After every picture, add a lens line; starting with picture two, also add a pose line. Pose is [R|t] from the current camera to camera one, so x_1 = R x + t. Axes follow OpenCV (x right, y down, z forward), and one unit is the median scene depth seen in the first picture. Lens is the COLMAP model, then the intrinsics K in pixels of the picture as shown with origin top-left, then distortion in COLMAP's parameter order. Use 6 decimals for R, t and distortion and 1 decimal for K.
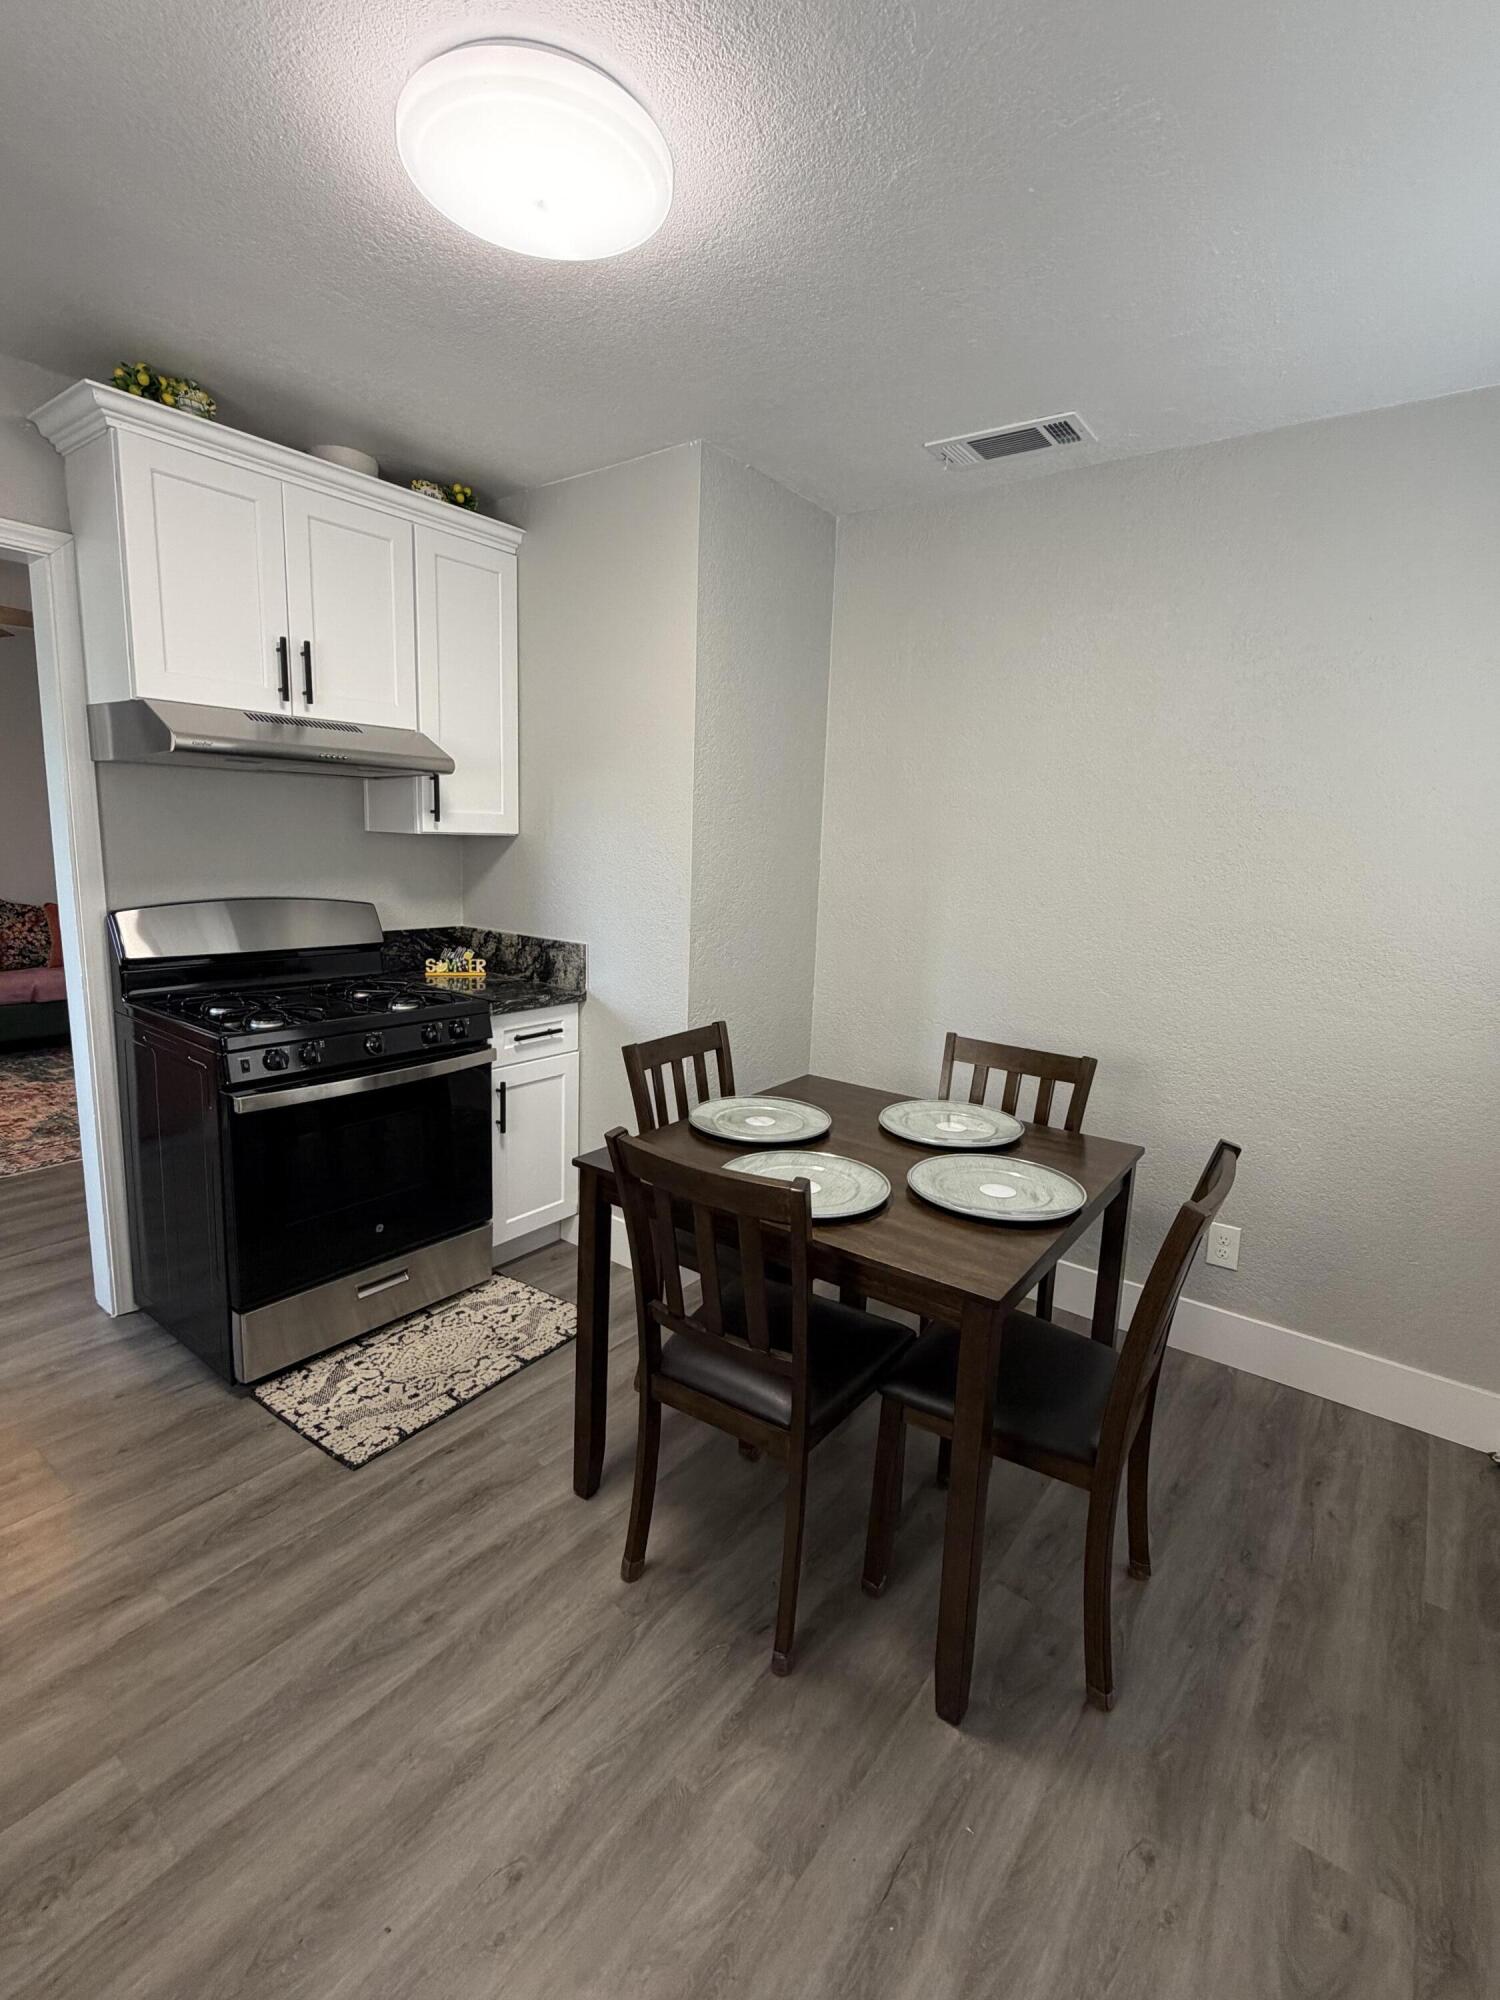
lens RADIAL K [[918.7, 0, 748.9], [0, 918.7, 996.4], [0, 0, 1]] dist [0.002799, -0.001148]
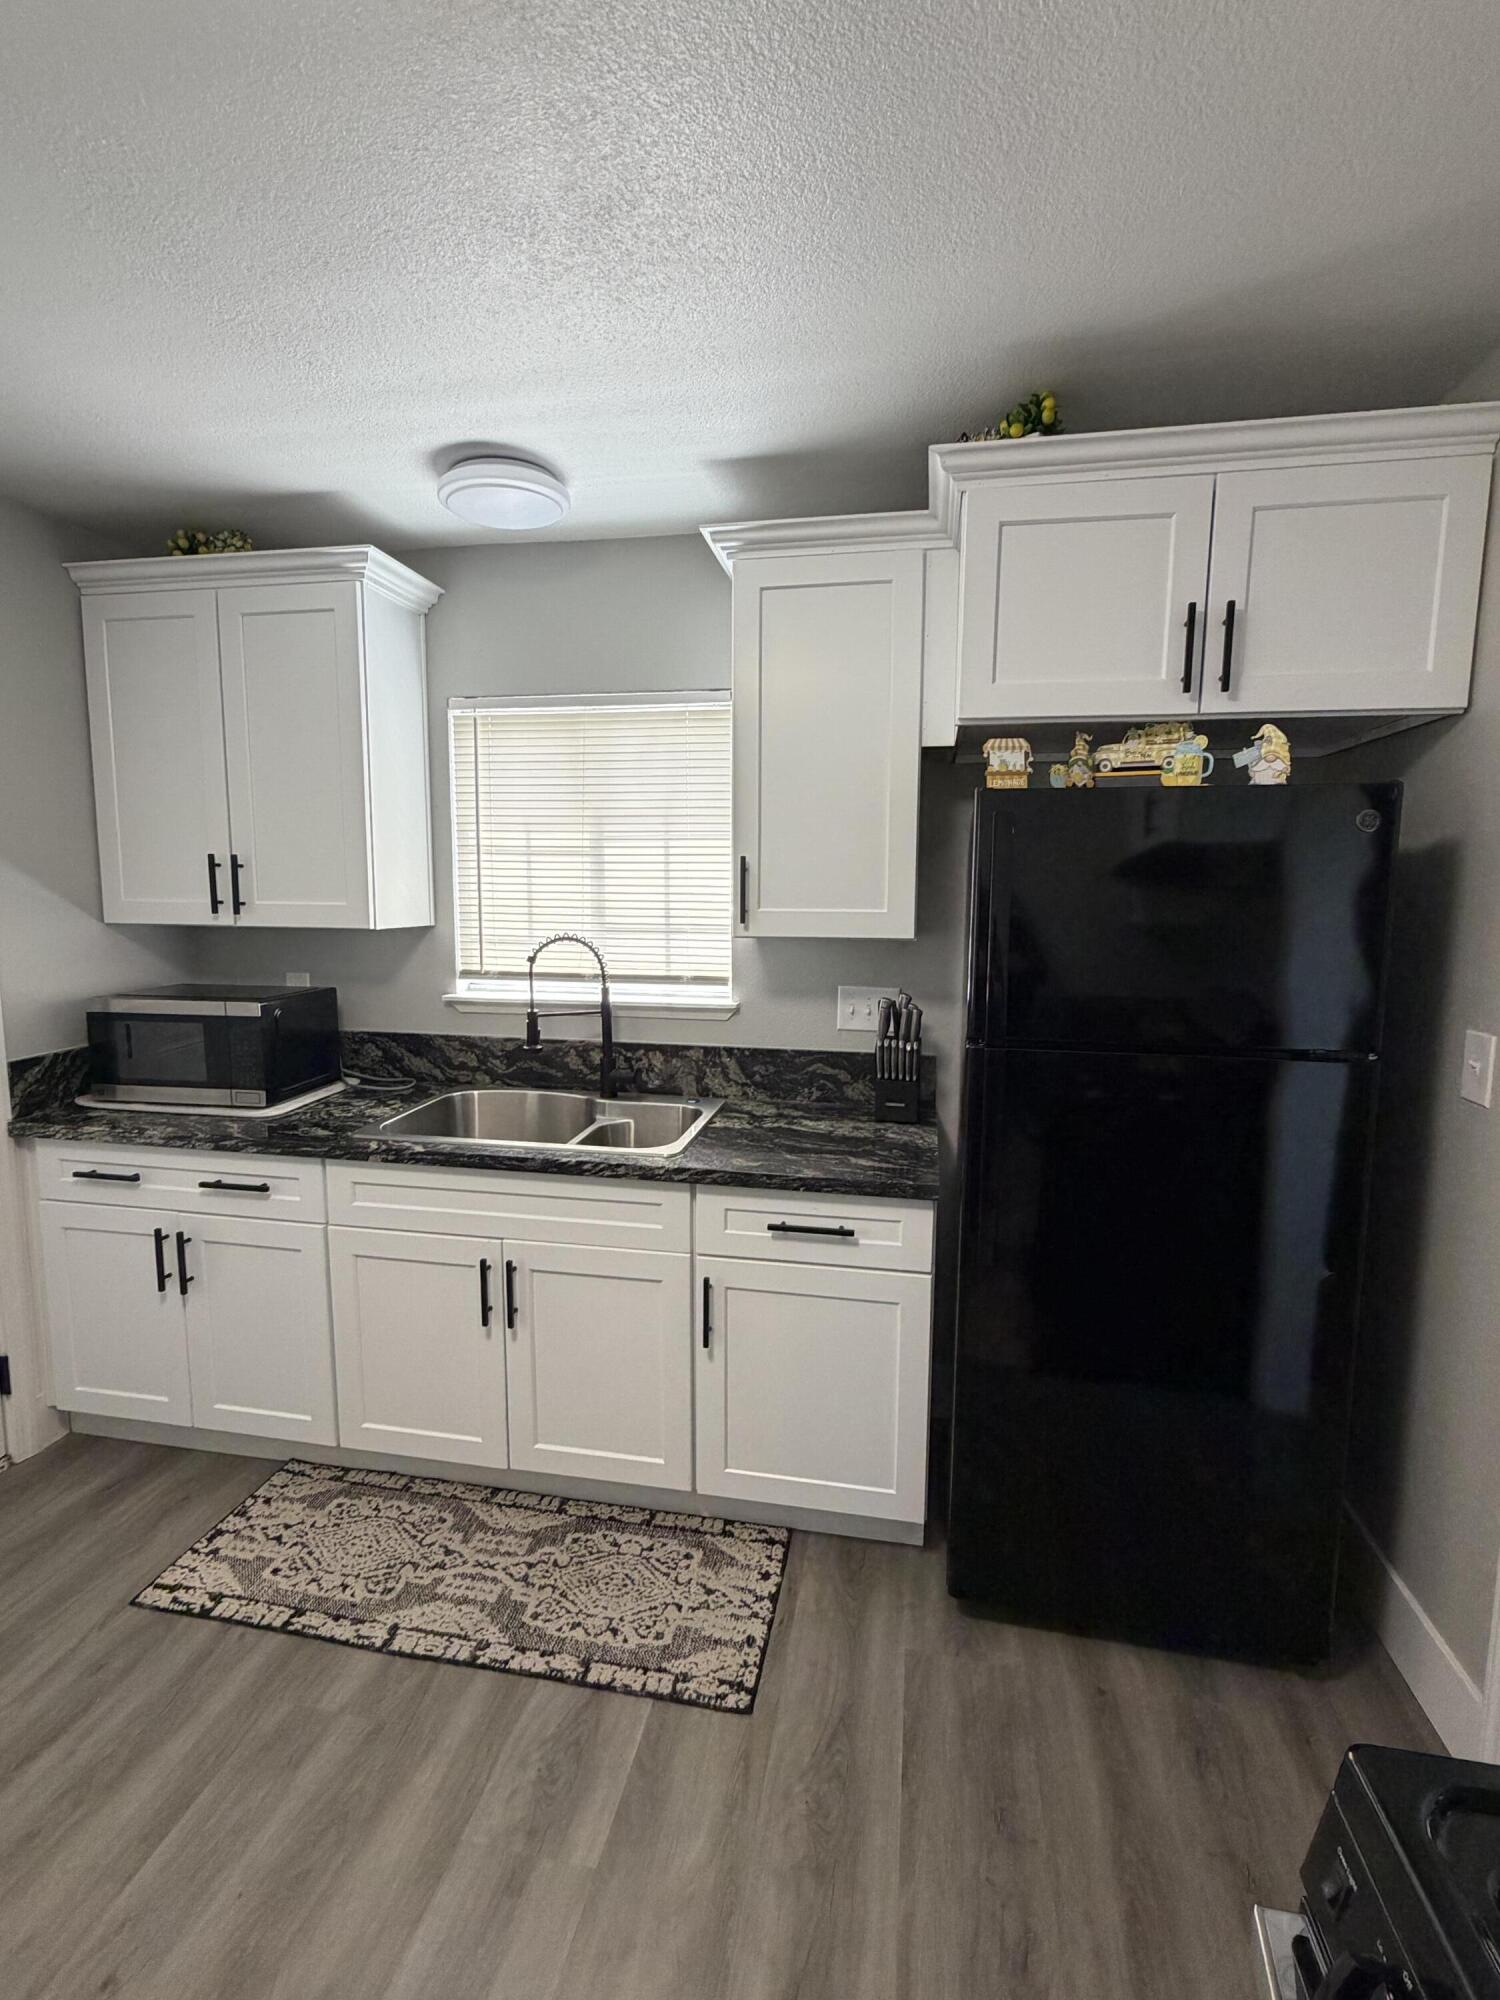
lens RADIAL K [[918.7, 0, 751.2], [0, 918.7, 994.8], [0, 0, 1]] dist [0.002799, -0.001148]
pose [[-0.895515, 0.004986, -0.445004, -0.196741], [-0.121507, 0.959206, 0.255264, -0.184514], [0.428123, 0.282664, -0.858377, 0.830877]]
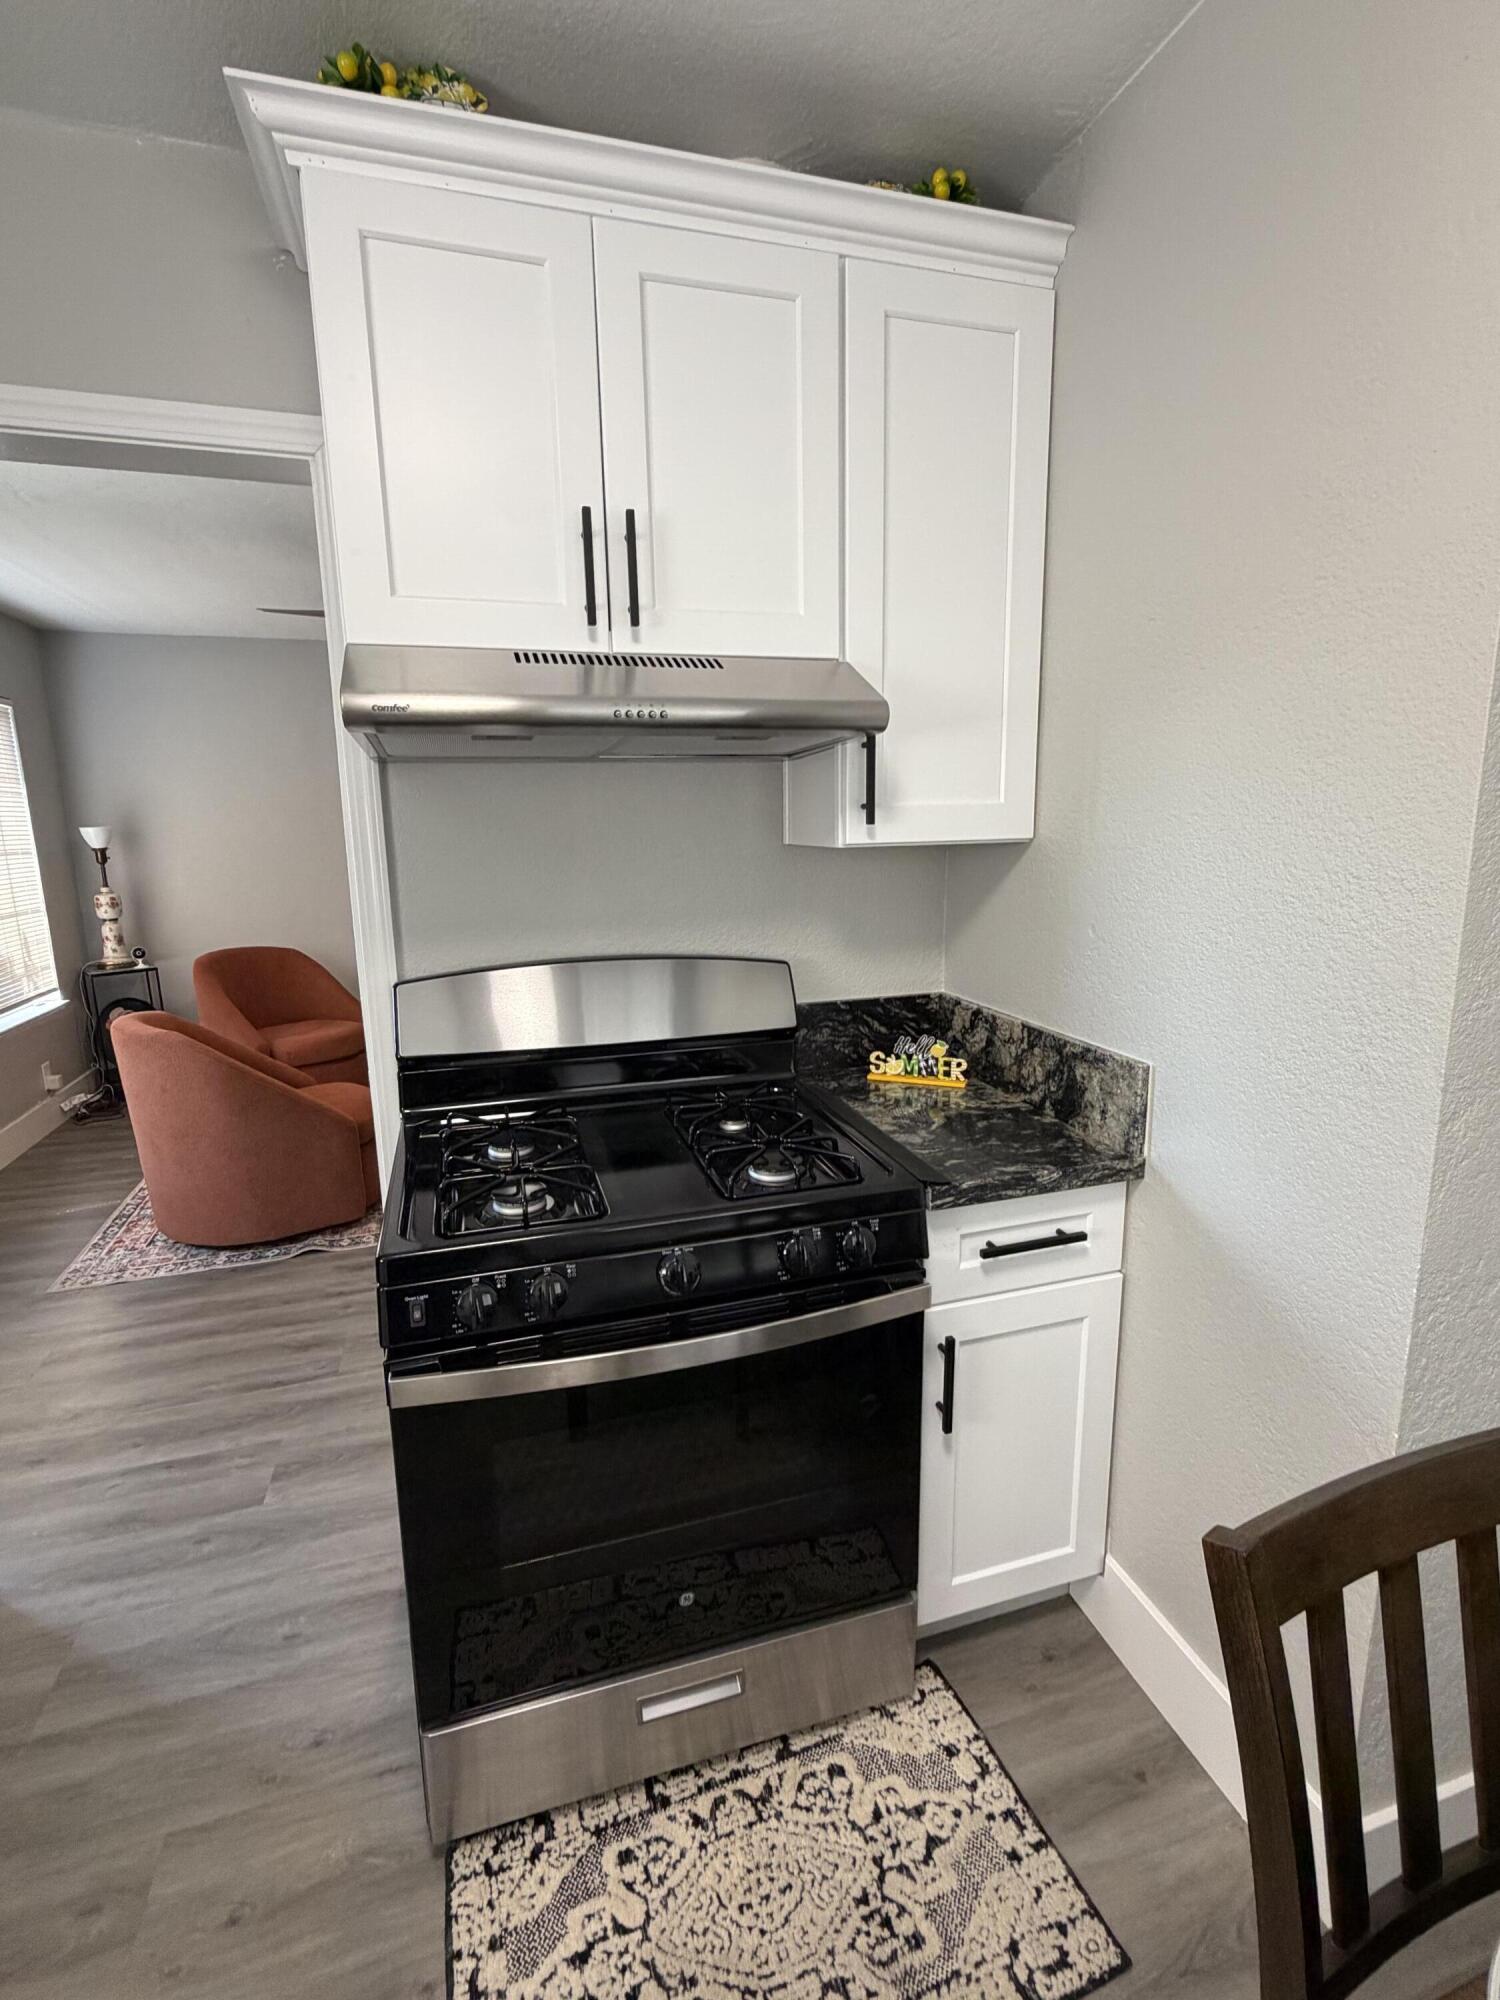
lens RADIAL K [[918.7, 0, 752.6], [0, 918.7, 994.0], [0, 0, 1]] dist [0.002799, -0.001148]
pose [[0.809752, 0.058891, -0.583809, -0.071830], [-0.055338, 0.998181, 0.023935, -0.098958], [0.584156, 0.012925, 0.811538, 0.519899]]
